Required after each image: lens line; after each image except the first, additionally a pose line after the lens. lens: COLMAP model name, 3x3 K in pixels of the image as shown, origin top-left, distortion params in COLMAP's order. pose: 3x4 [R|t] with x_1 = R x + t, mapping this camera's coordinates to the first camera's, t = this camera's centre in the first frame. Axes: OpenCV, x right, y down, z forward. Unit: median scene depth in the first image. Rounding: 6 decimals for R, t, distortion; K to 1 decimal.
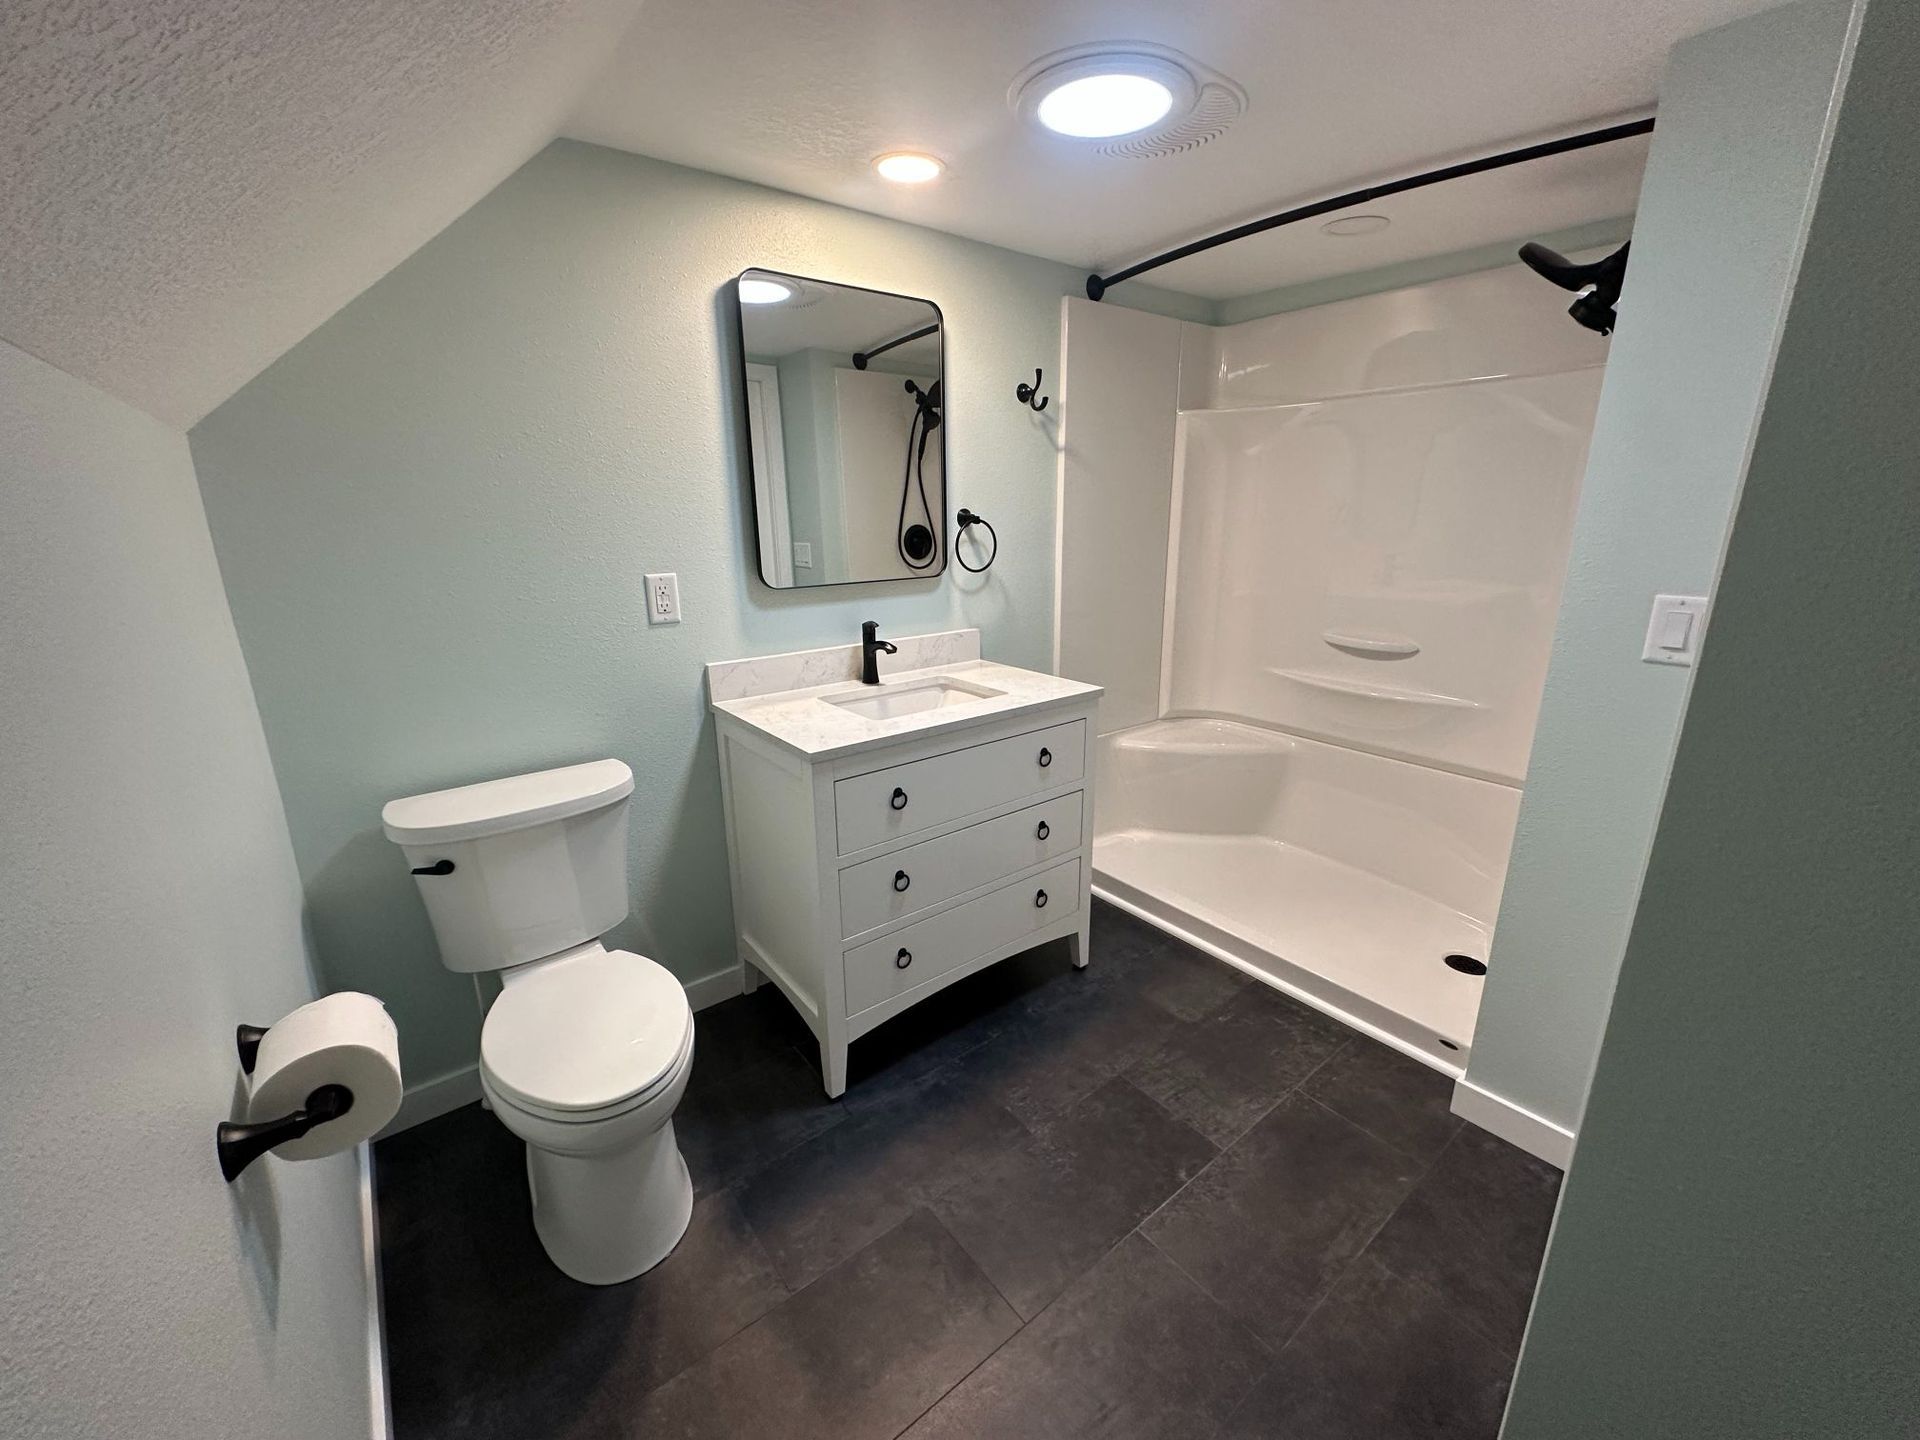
lens RADIAL K [[761.5, 0, 965.3], [0, 761.5, 718.3], [0, 0, 1]] dist [-0.017894, 0.001337]
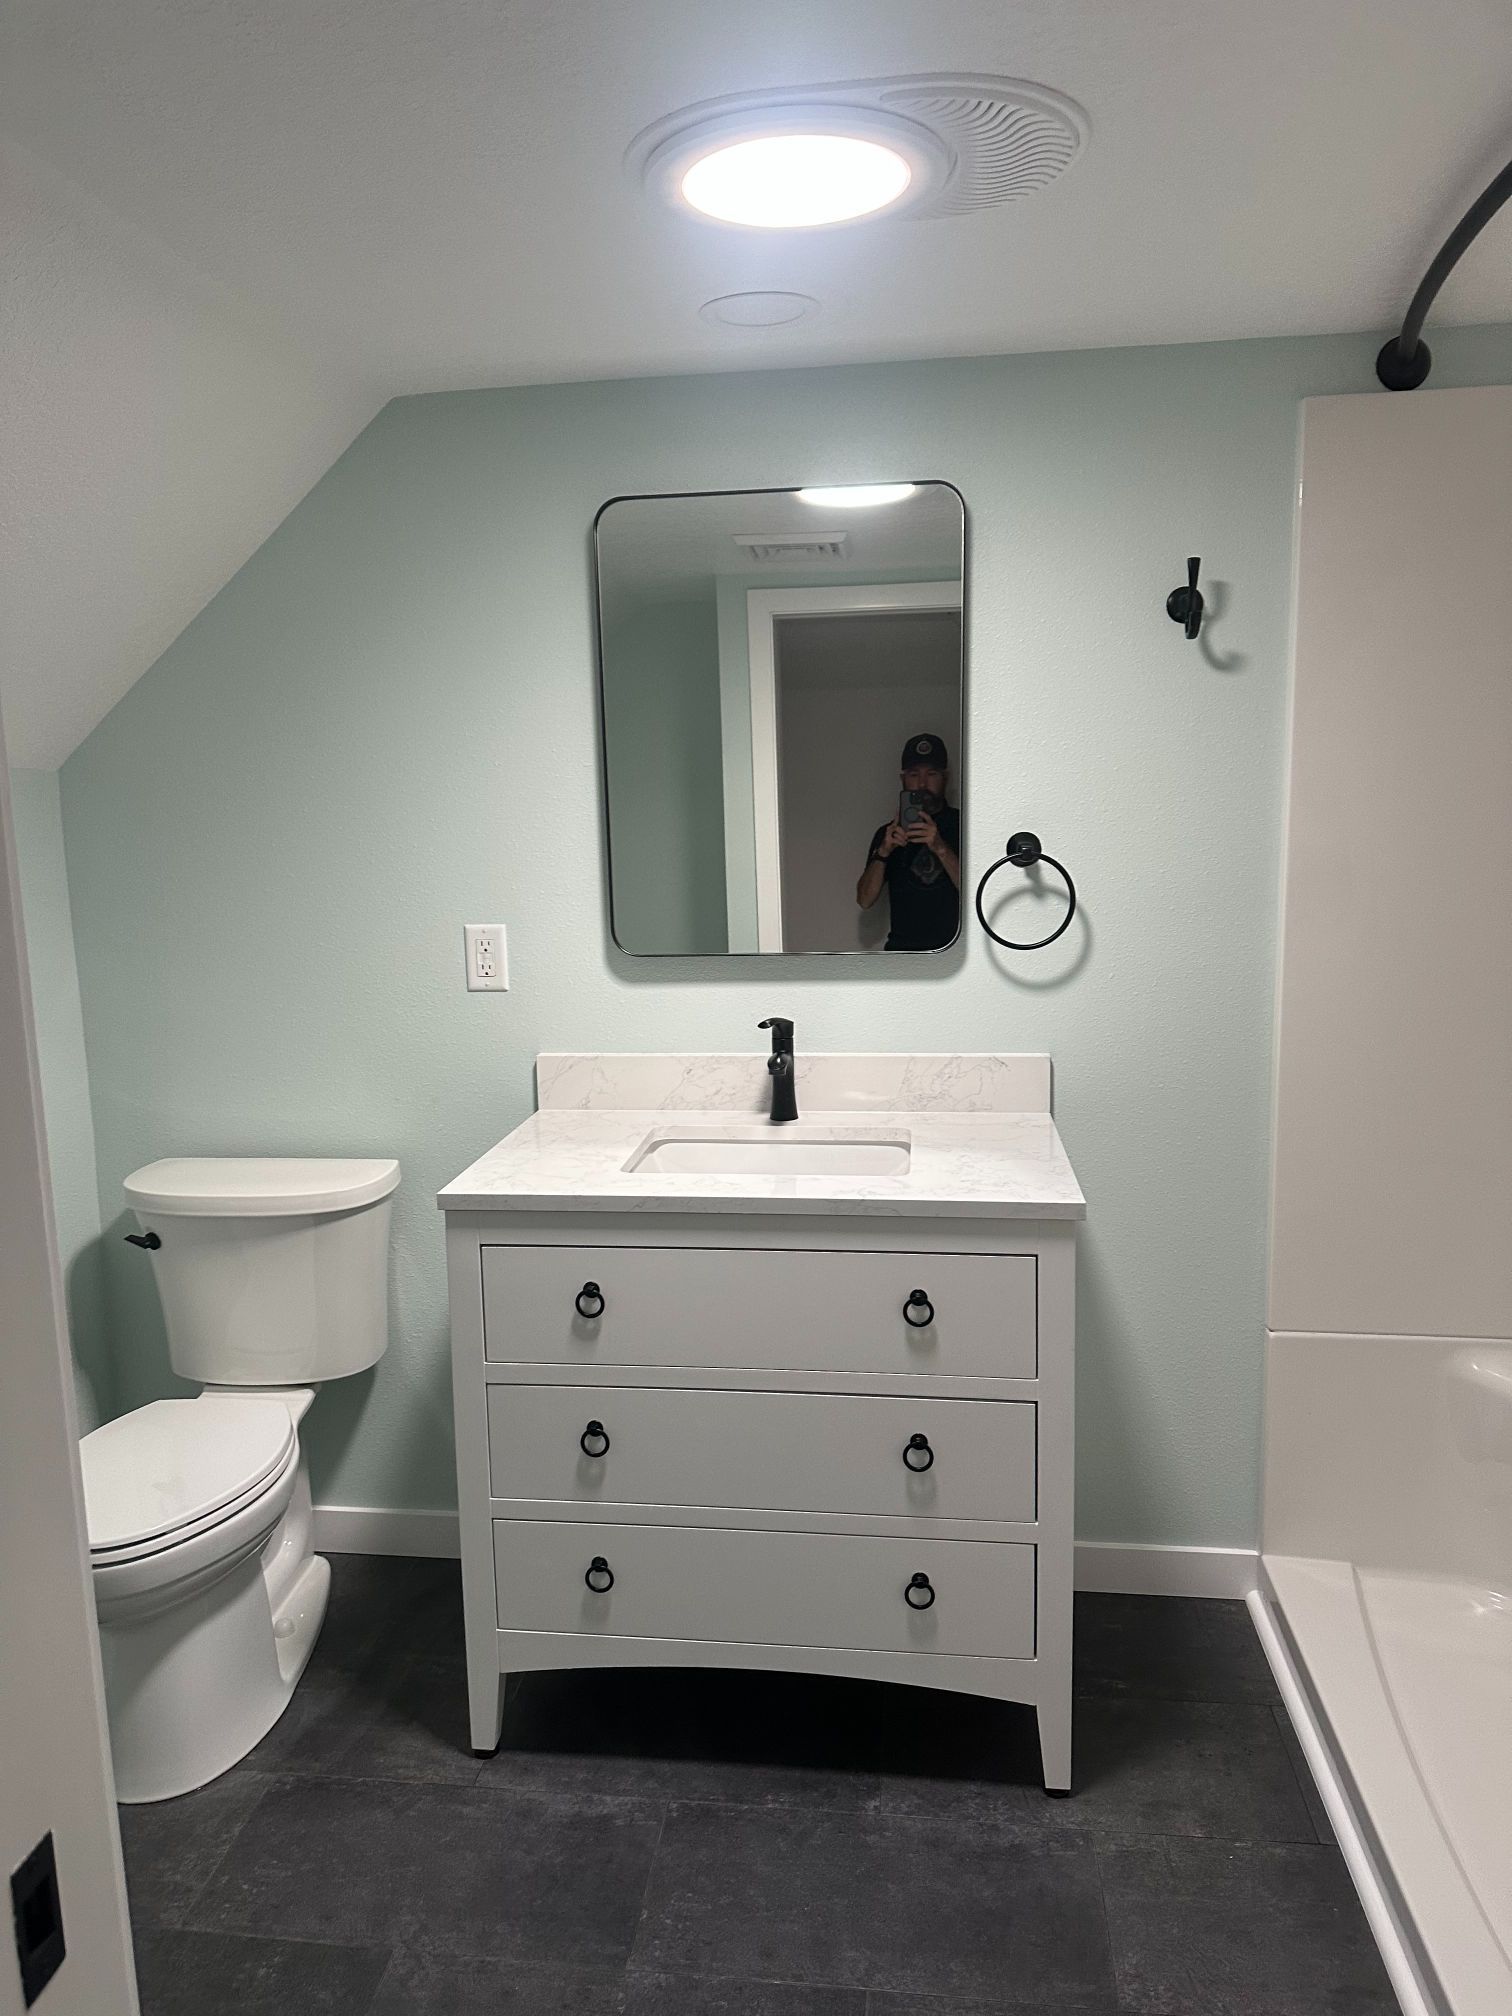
lens RADIAL K [[1437.8, 0, 756.3], [0, 1437.8, 1004.4], [0, 0, 1]] dist [0.054960, -0.075839]
pose [[0.690187, 0.098473, -0.716899, 0.787363], [-0.174694, 0.984069, -0.033014, -0.112847], [0.702228, 0.148024, 0.696394, 0.219659]]
